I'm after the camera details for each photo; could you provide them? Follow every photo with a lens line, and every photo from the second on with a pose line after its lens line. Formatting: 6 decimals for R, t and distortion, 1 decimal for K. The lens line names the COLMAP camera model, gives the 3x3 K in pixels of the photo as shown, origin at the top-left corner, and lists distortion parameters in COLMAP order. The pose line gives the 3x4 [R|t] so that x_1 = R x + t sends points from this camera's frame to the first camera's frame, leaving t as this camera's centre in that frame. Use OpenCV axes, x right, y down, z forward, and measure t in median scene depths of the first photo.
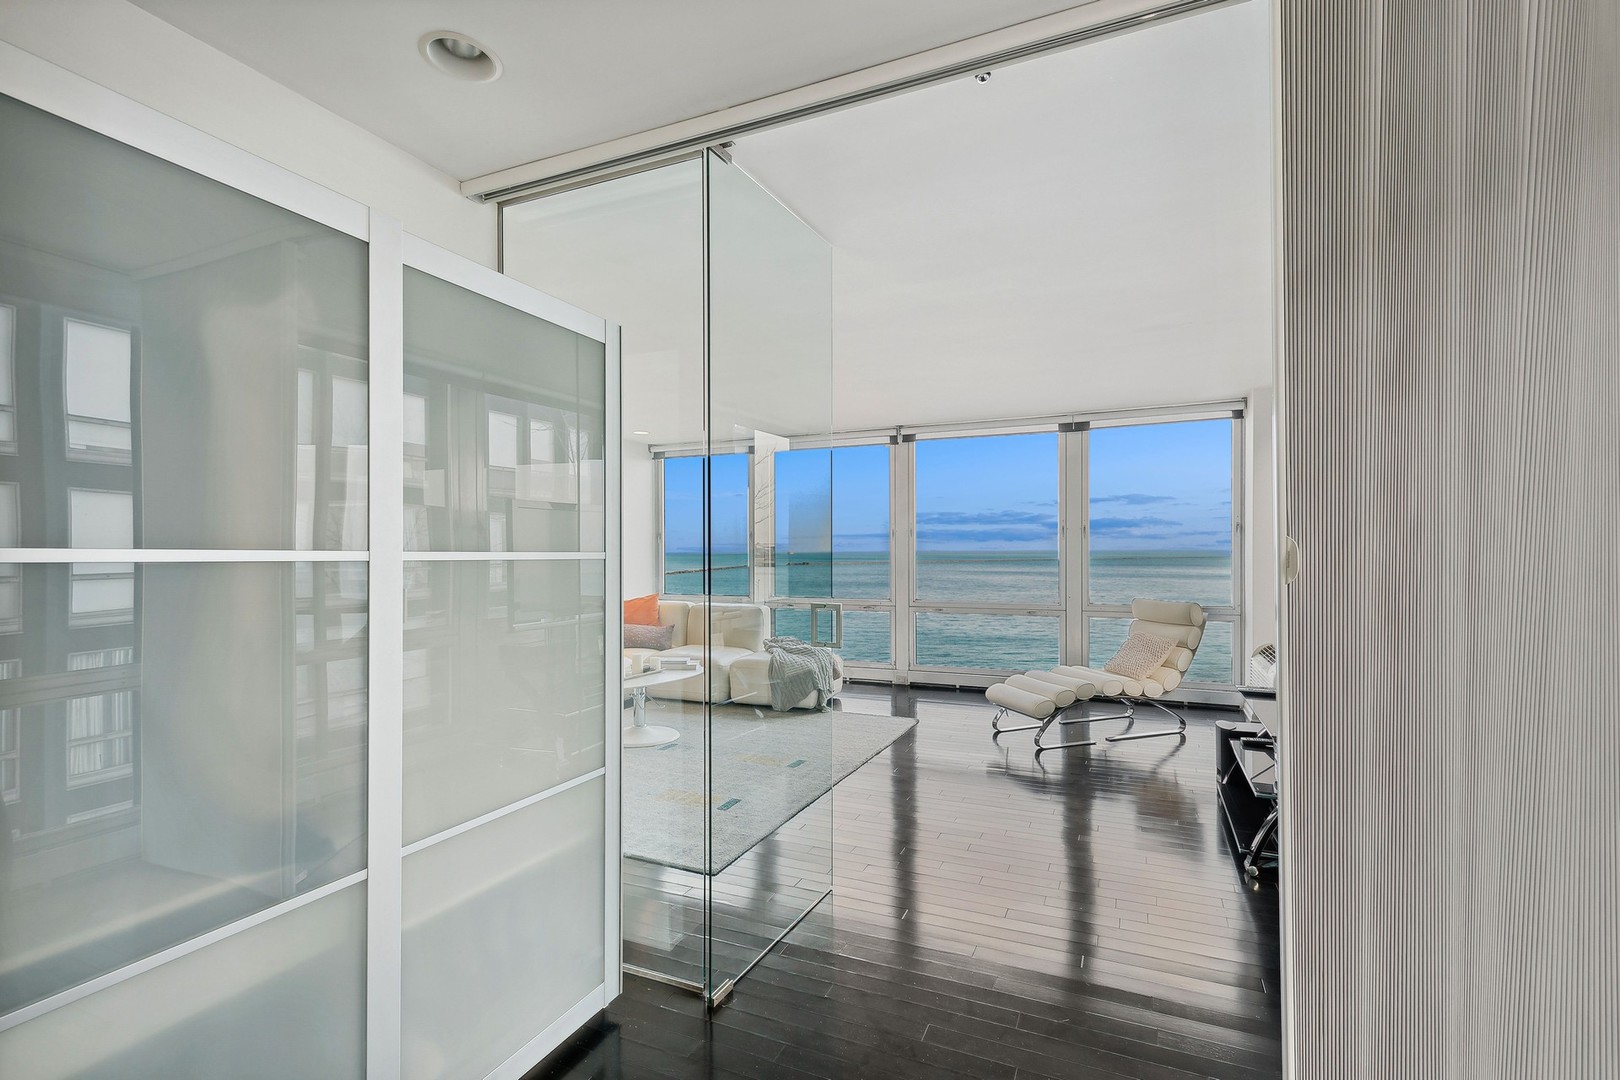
lens RADIAL K [[737.6, 0, 817.9], [0, 737.6, 548.4], [0, 0, 1]] dist [0.002557, 0.000004]
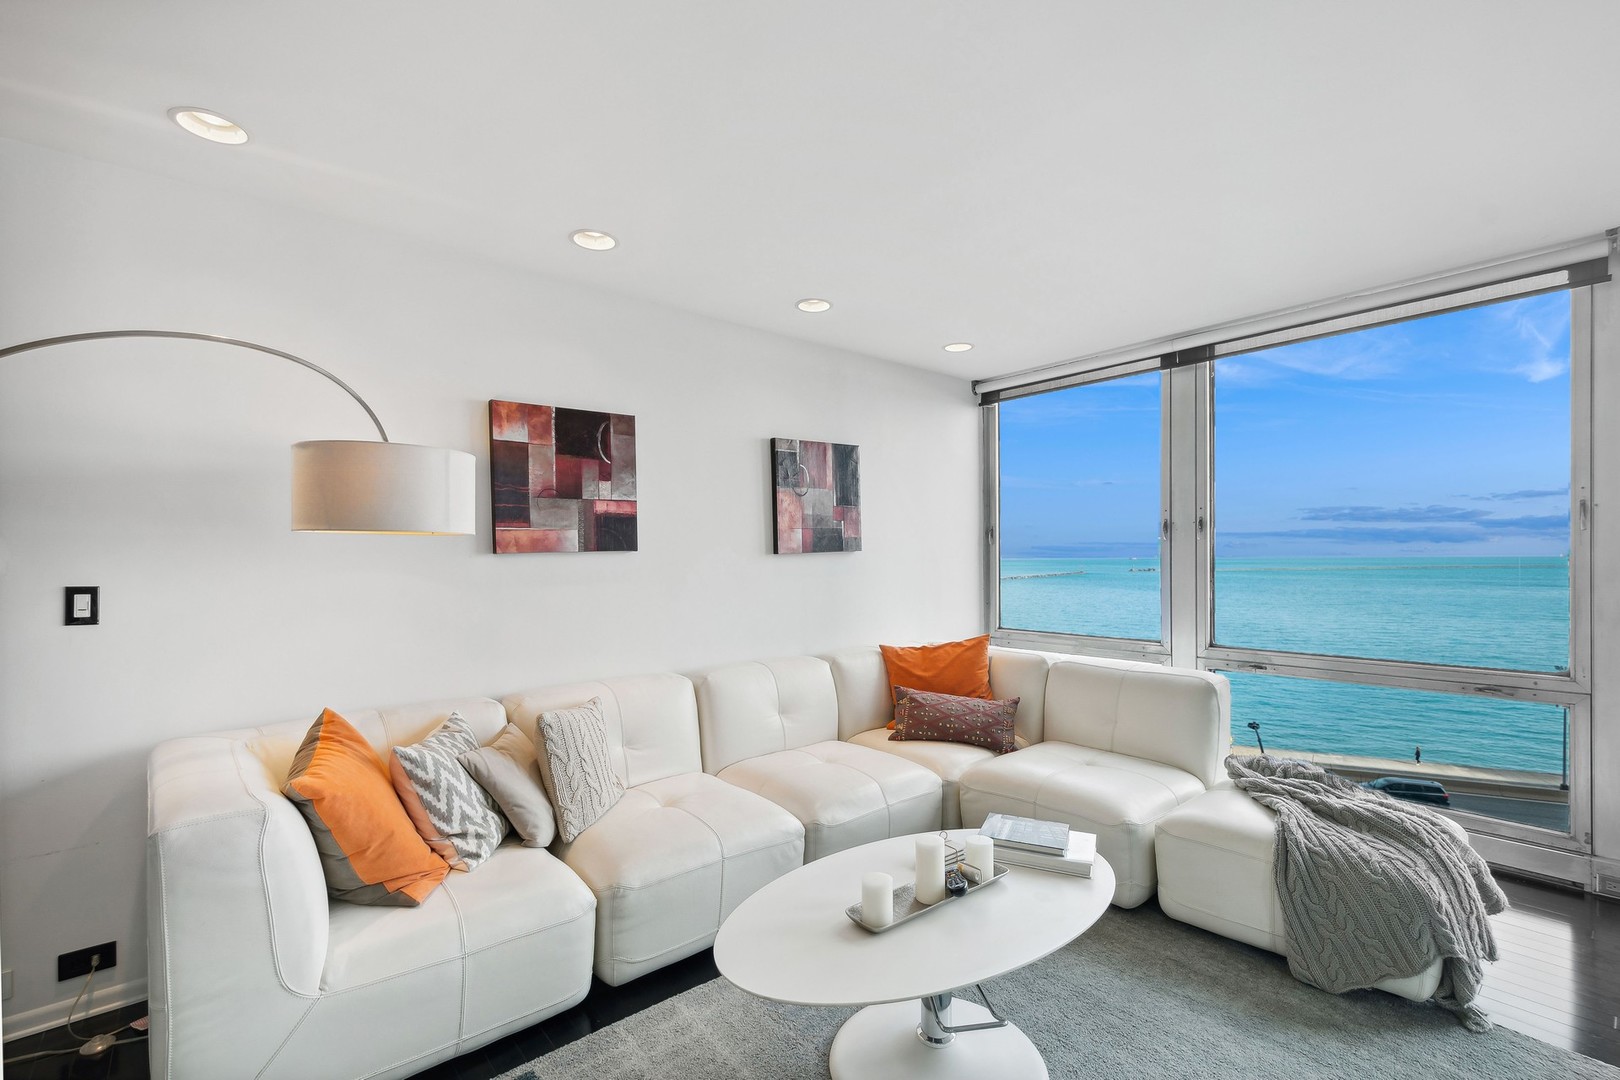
lens RADIAL K [[714.8, 0, 816.9], [0, 714.8, 550.7], [0, 0, 1]] dist [0.013955, -0.005995]
pose [[0.898765, -0.006023, -0.438390, -0.108767], [0.004042, 0.999977, -0.005451, 0.001797], [0.438413, 0.003127, 0.898768, 0.520053]]
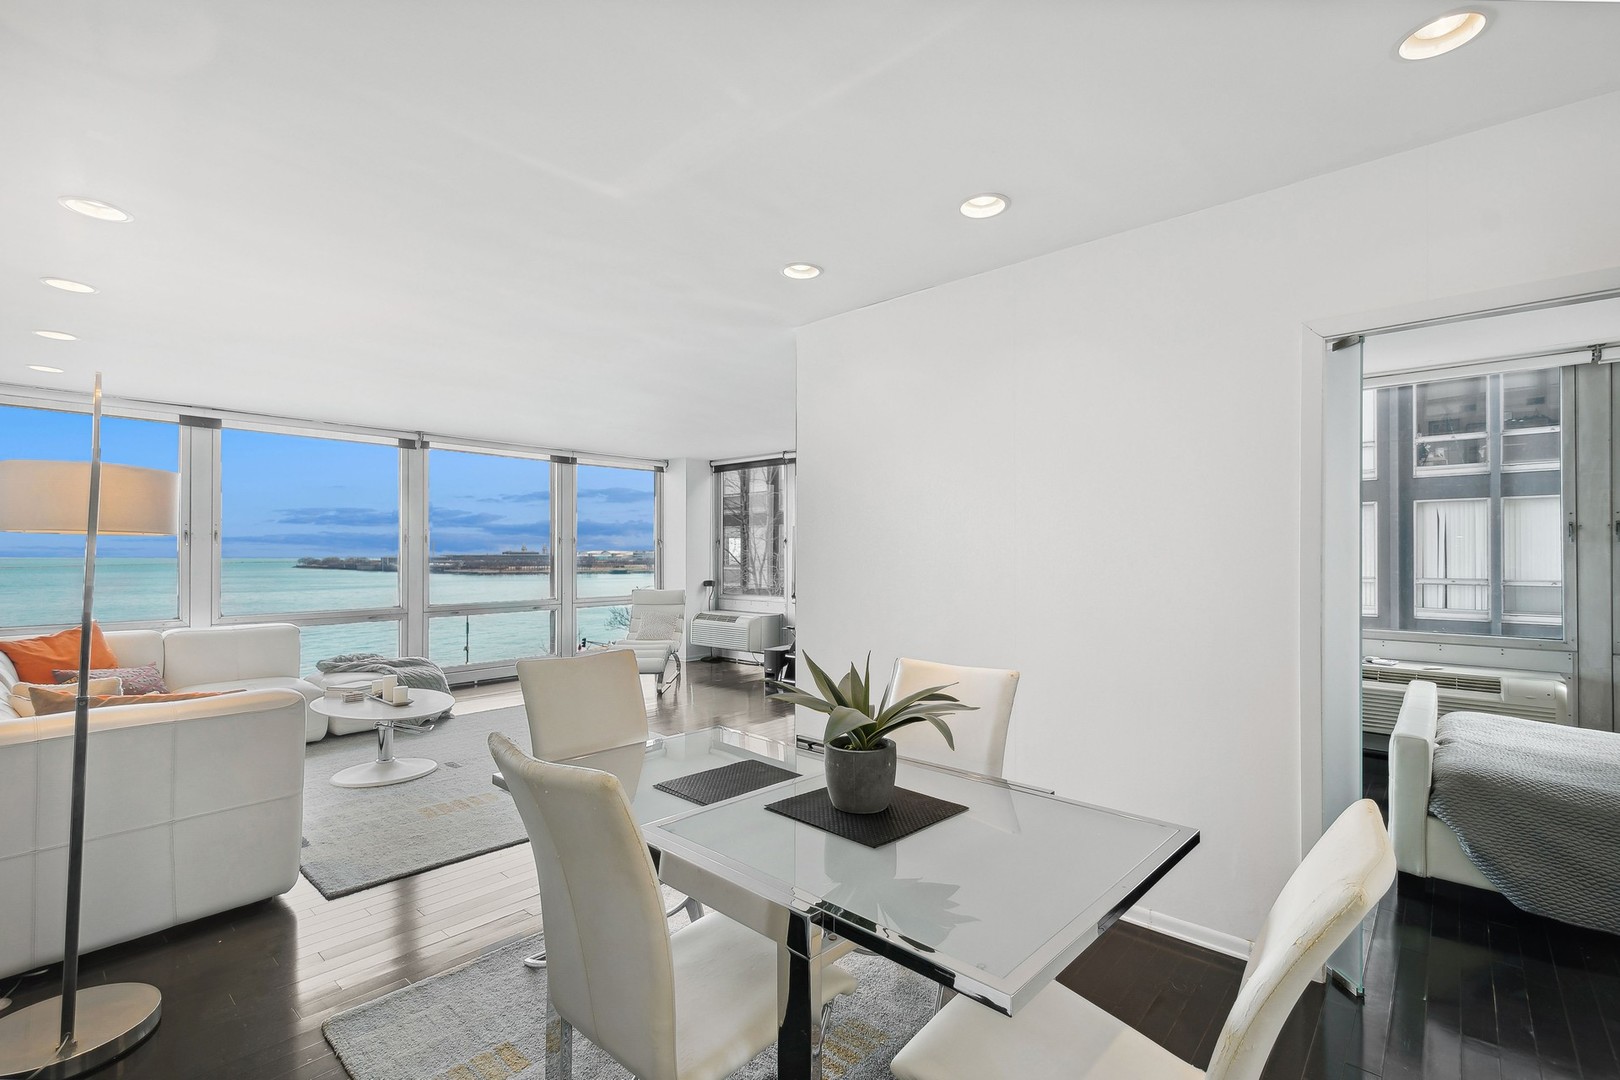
lens RADIAL K [[714.8, 0, 816.9], [0, 714.8, 550.7], [0, 0, 1]] dist [0.013955, -0.005995]
pose [[0.301434, 0.009818, 0.953437, -0.702333], [-0.004909, 0.999950, -0.008745, 0.000571], [-0.953475, -0.002044, 0.301467, 0.213008]]
